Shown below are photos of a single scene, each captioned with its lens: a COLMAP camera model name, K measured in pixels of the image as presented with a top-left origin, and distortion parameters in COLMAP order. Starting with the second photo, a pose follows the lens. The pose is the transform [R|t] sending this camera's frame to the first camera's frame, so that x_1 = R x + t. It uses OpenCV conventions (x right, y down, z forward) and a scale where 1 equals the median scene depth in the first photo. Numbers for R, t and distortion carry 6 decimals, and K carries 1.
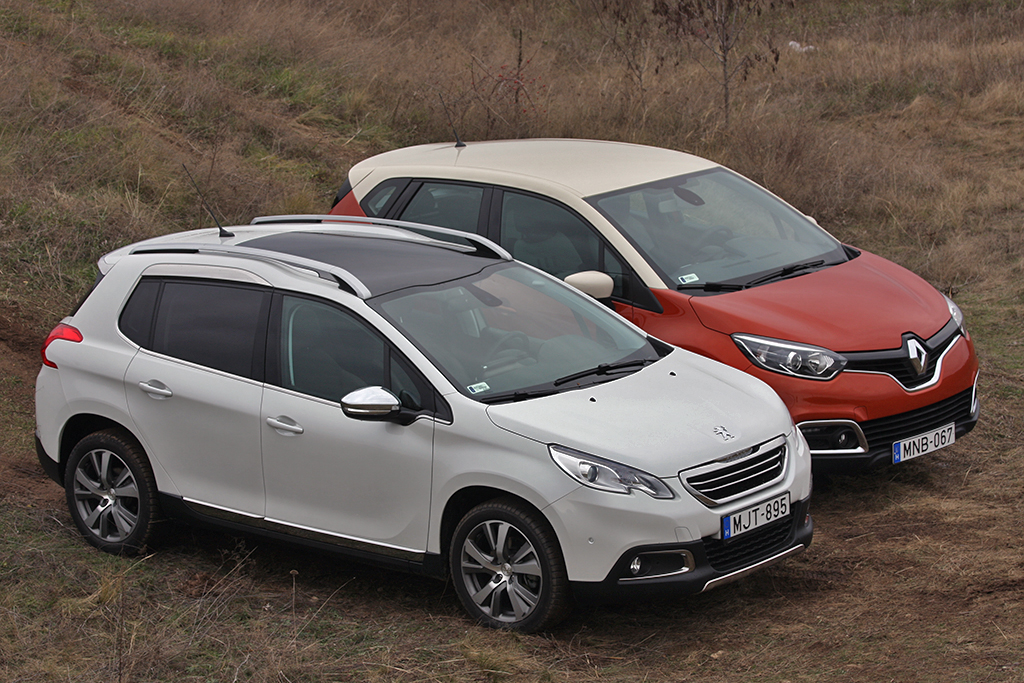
lens RADIAL K [[3373.0, 0, 512.0], [0, 3373.0, 341.5], [0, 0, 1]] dist [-0.355572, -0.545477]
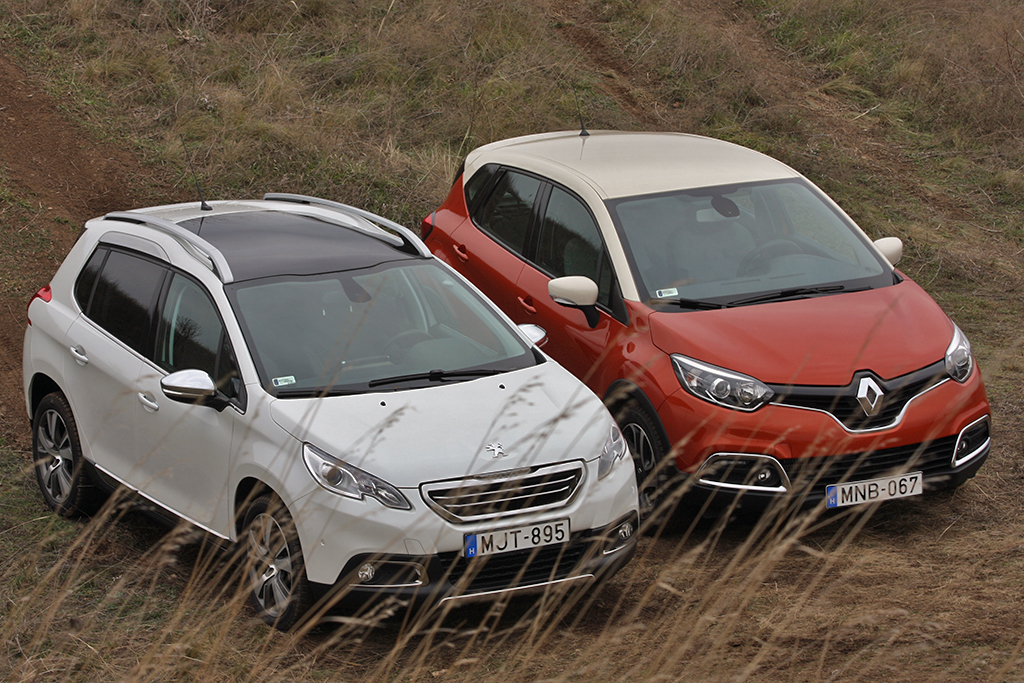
lens RADIAL K [[4095.4, 0, 512.0], [0, 4095.4, 341.5], [0, 0, 1]] dist [-0.176125, -2.853758]
pose [[0.925339, 0.090273, -0.368237, 0.499282], [-0.086816, 0.995886, 0.025982, -0.035428], [0.369067, 0.007927, 0.929369, -0.103967]]
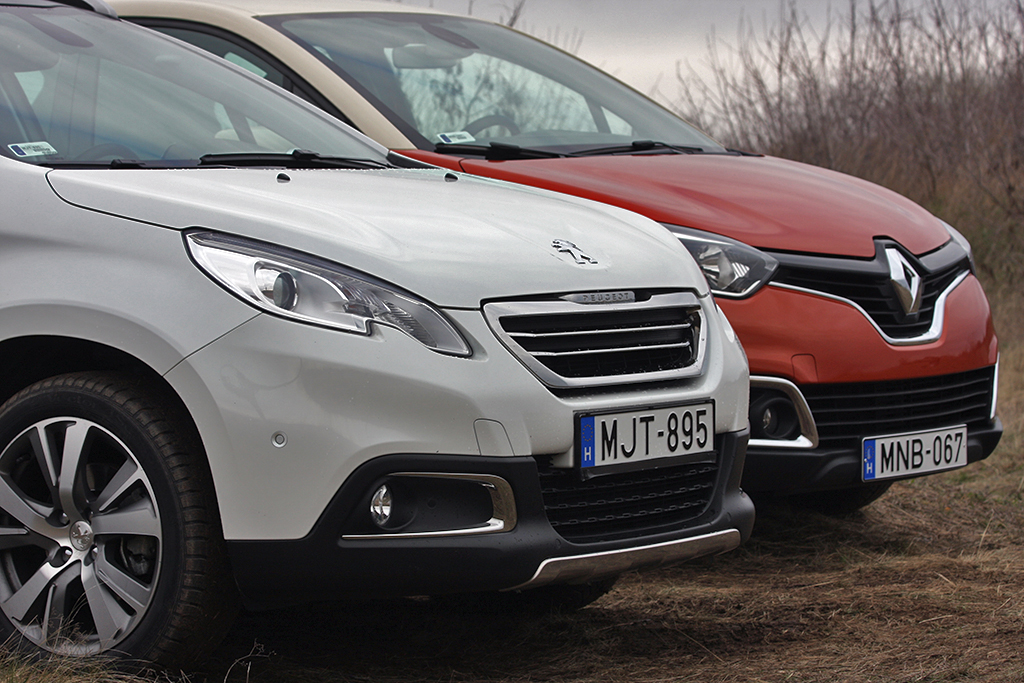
lens RADIAL K [[3537.2, 0, 512.0], [0, 3537.2, 341.5], [0, 0, 1]] dist [-0.369049, -2.014784]
pose [[0.993935, 0.028130, 0.106308, 0.004755], [-0.009781, 0.985512, -0.169323, 0.118077], [-0.109531, 0.167256, 0.979810, 0.537717]]
